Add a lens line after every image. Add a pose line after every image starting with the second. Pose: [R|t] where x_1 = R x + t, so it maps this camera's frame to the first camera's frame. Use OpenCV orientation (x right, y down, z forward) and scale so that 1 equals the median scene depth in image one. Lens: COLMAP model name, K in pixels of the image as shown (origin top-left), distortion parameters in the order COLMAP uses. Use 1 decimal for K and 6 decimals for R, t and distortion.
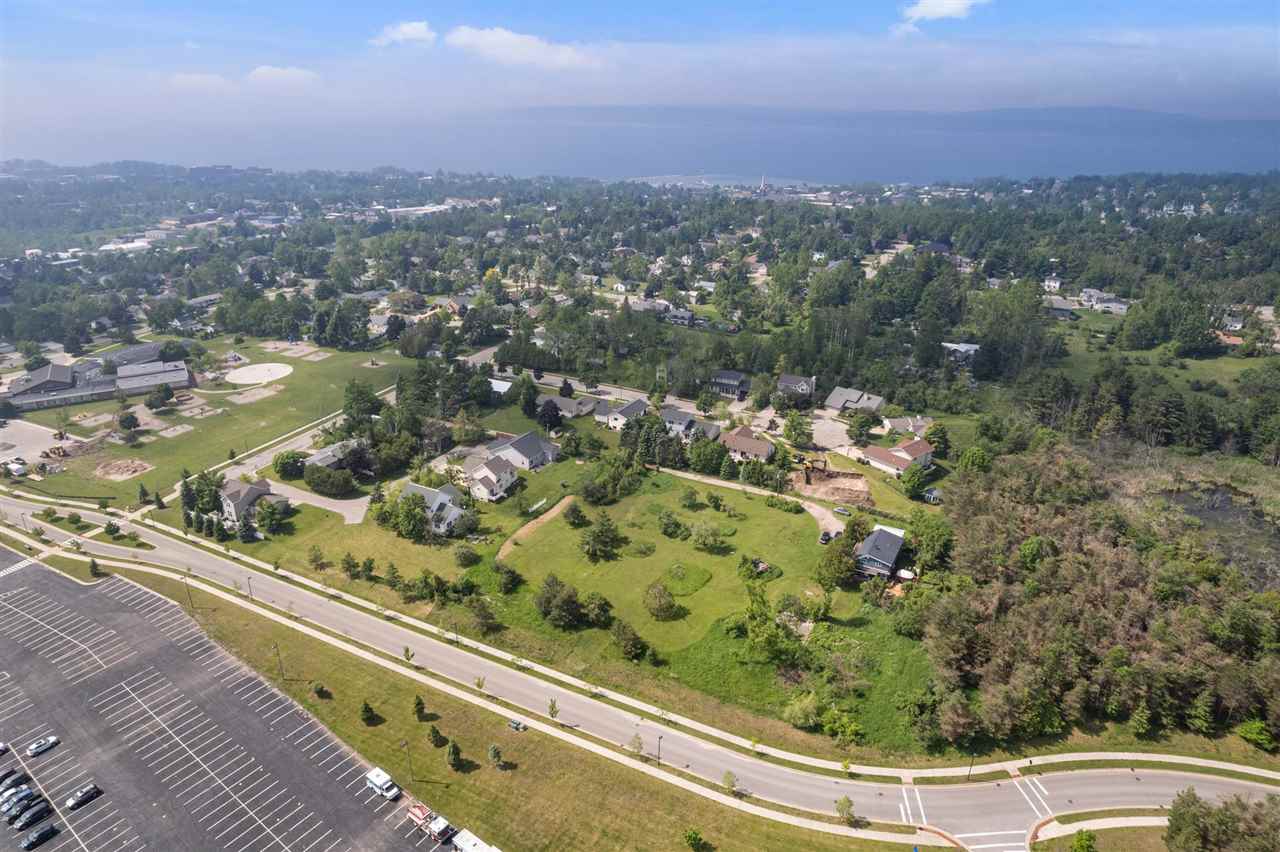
lens RADIAL K [[817.3, 0, 640.0], [0, 817.3, 426.0], [0, 0, 1]] dist [-0.072367, 0.068828]
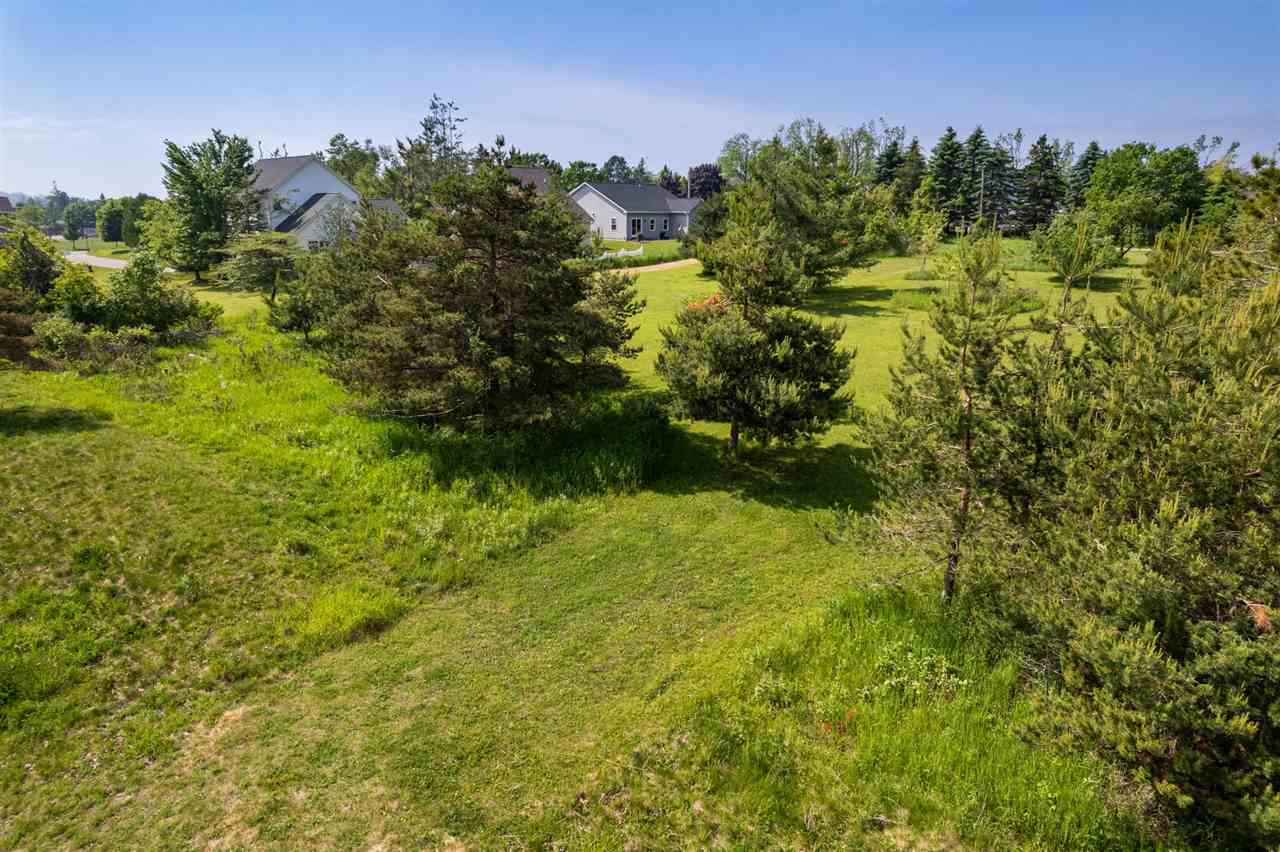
lens RADIAL K [[817.3, 0, 640.0], [0, 817.3, 426.0], [0, 0, 1]] dist [-0.072367, 0.068828]
pose [[0.966066, 0.069244, -0.248840, -0.031042], [-0.098395, 0.989413, -0.106678, 0.213219], [0.238819, 0.127543, 0.962652, 0.748689]]
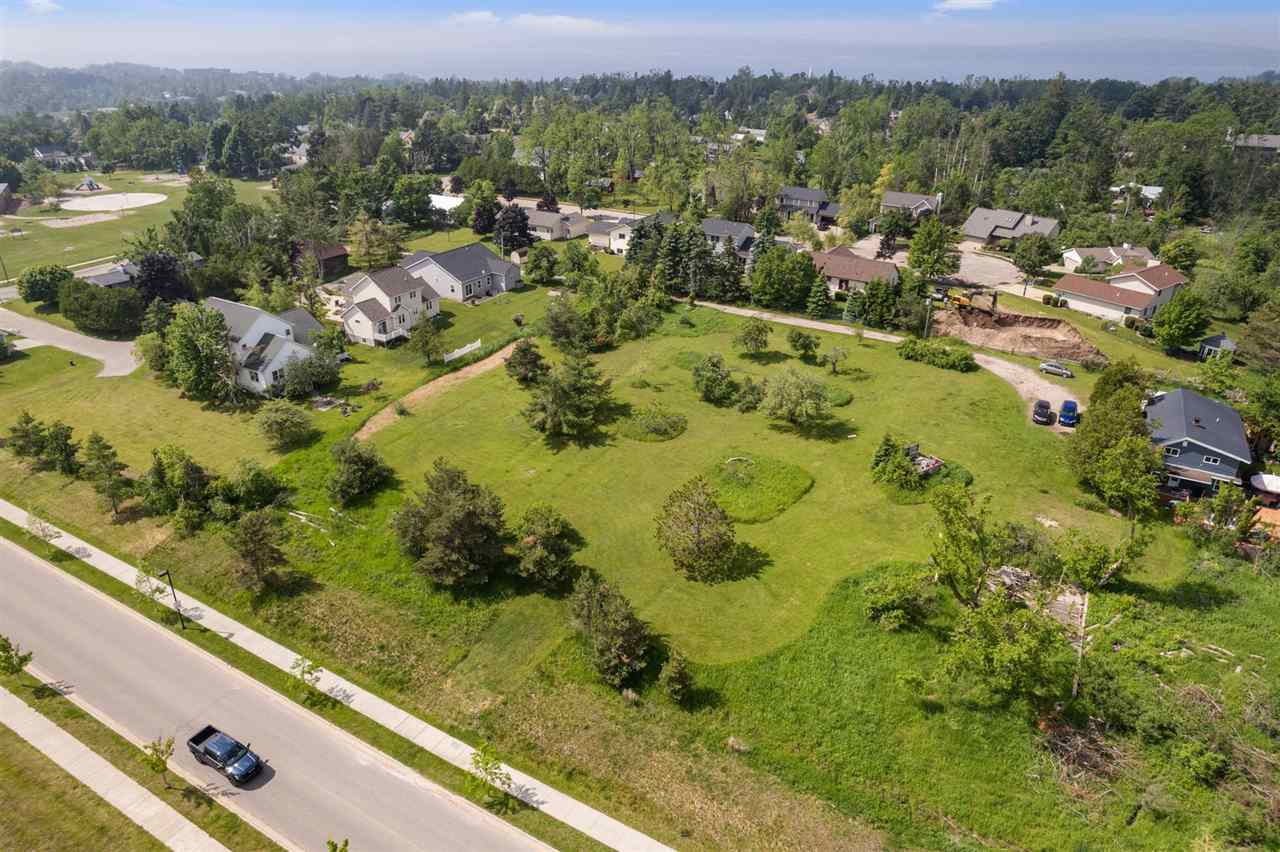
lens RADIAL K [[831.5, 0, 642.4], [0, 831.5, 401.8], [0, 0, 1]] dist [-0.081017, 0.070824]
pose [[0.999437, 0.021034, -0.026141, 0.005129], [-0.020013, 0.999049, 0.038729, 0.115775], [0.026930, -0.038184, 0.998908, 0.506344]]
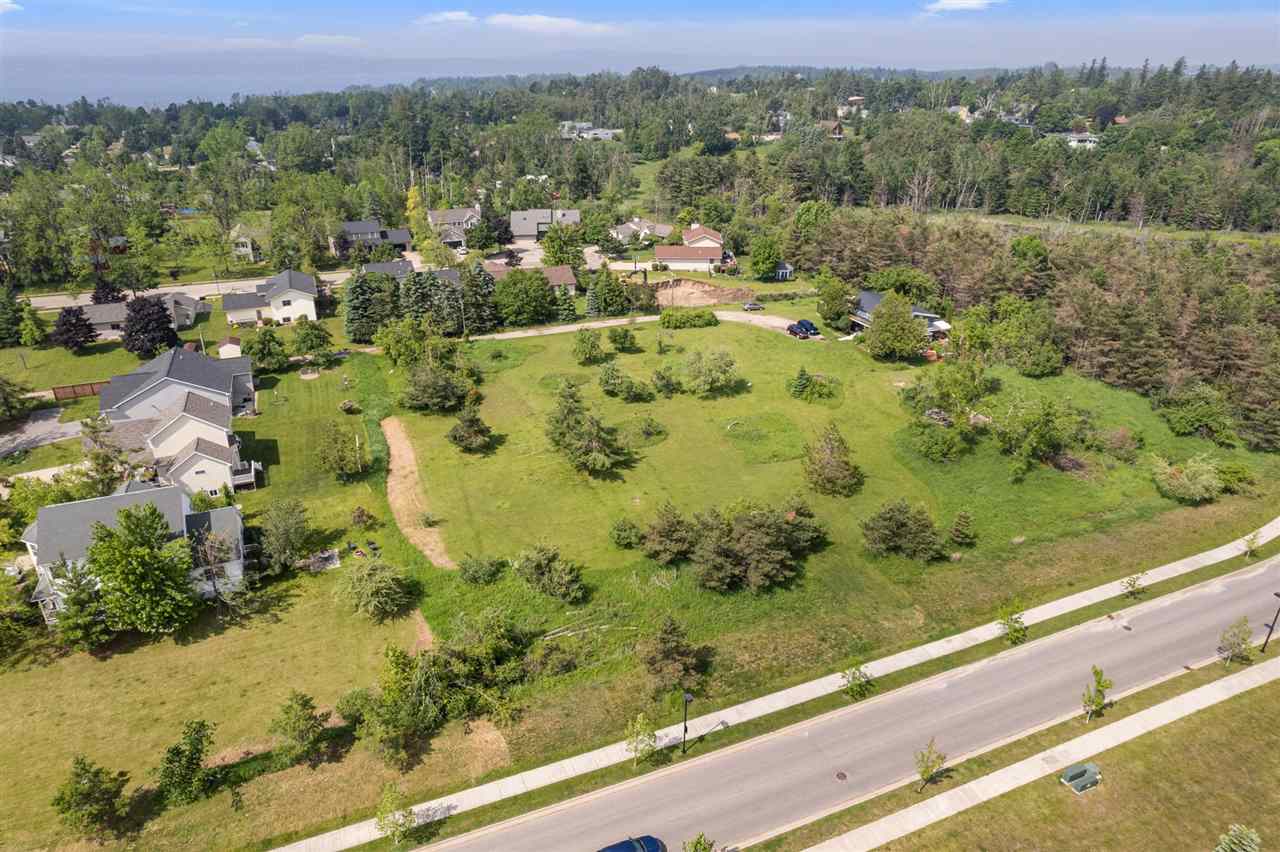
lens RADIAL K [[831.5, 0, 642.4], [0, 831.5, 401.8], [0, 0, 1]] dist [-0.081017, 0.070824]
pose [[0.629857, -0.300913, 0.716053, -0.372904], [0.283438, 0.947375, 0.148805, 0.050661], [-0.723148, 0.109231, 0.682001, 0.613729]]
